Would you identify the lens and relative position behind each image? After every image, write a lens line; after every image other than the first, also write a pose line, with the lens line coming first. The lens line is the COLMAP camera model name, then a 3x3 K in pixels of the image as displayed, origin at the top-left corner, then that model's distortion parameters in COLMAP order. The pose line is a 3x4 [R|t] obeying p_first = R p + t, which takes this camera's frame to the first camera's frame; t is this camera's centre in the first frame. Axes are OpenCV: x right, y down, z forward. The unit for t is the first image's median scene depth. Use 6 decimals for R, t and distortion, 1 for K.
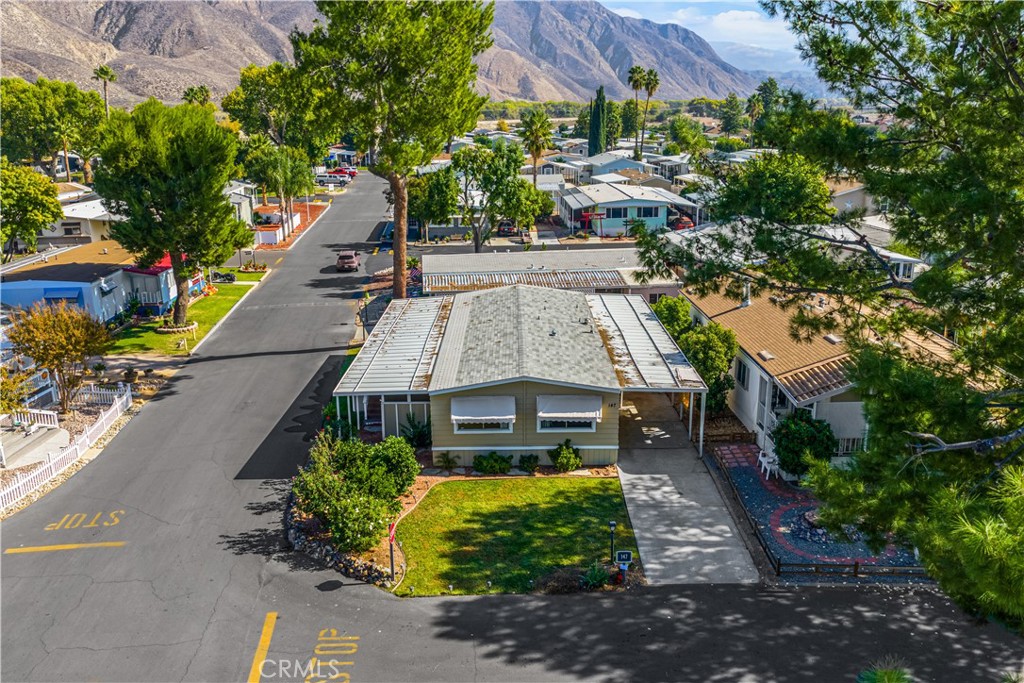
lens RADIAL K [[853.9, 0, 510.3], [0, 853.9, 351.9], [0, 0, 1]] dist [0.005190, -0.008901]
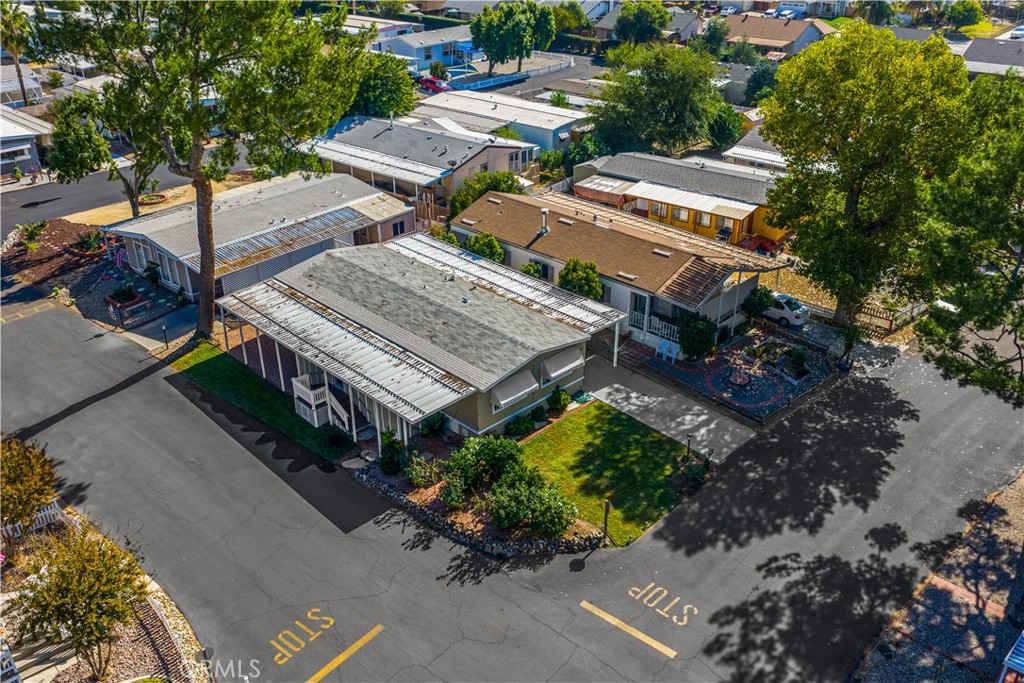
lens RADIAL K [[853.9, 0, 510.3], [0, 853.9, 351.9], [0, 0, 1]] dist [0.005190, -0.008901]
pose [[0.714137, -0.325853, 0.619539, -0.818852], [0.185747, 0.941531, 0.281099, -0.341647], [-0.674912, -0.085666, 0.732909, 0.133261]]
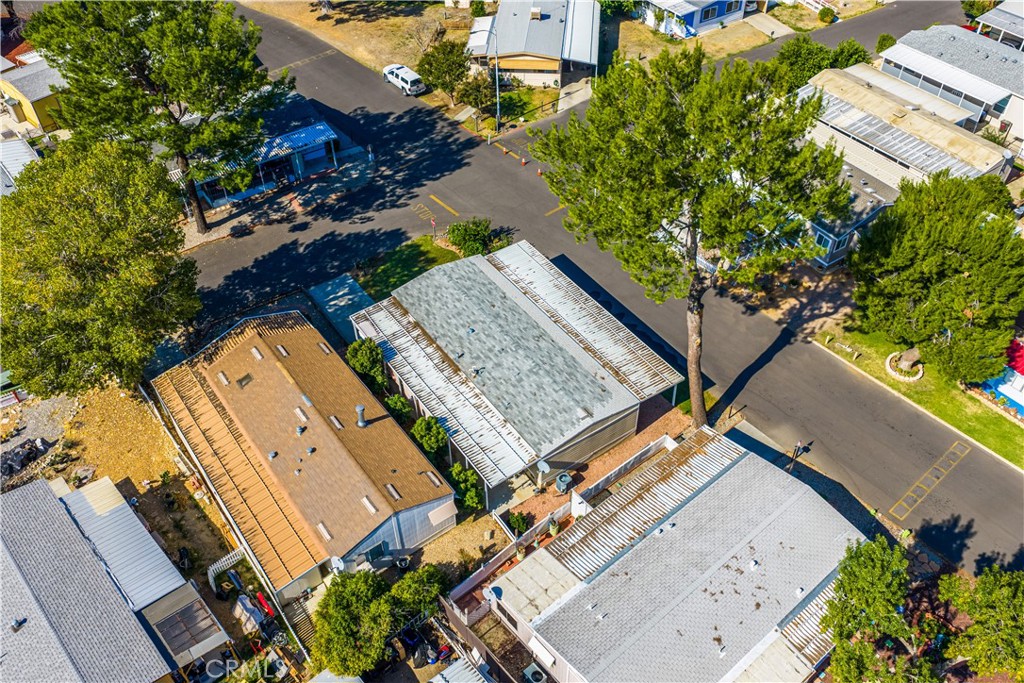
lens RADIAL K [[853.9, 0, 510.3], [0, 853.9, 351.9], [0, 0, 1]] dist [0.005190, -0.008901]
pose [[-0.823549, 0.413226, -0.388602, 0.716935], [-0.133325, 0.524868, 0.840677, -1.531446], [0.551354, 0.744149, -0.377161, 2.026573]]
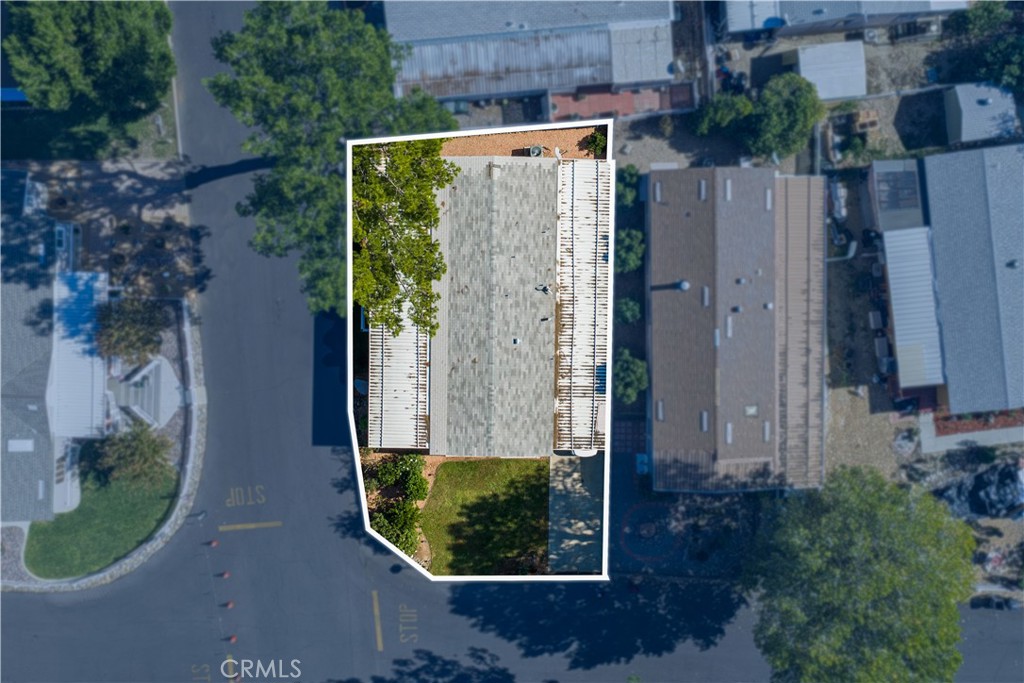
lens RADIAL K [[1129.9, 0, 511.5], [0, 1129.9, 370.4], [0, 0, 1]] dist [0.001175, 0.013762]
pose [[0.999917, 0.012175, 0.004114, 0.045752], [-0.006605, 0.212306, 0.977181, -2.137980], [0.011024, -0.977127, 0.212369, 0.751413]]
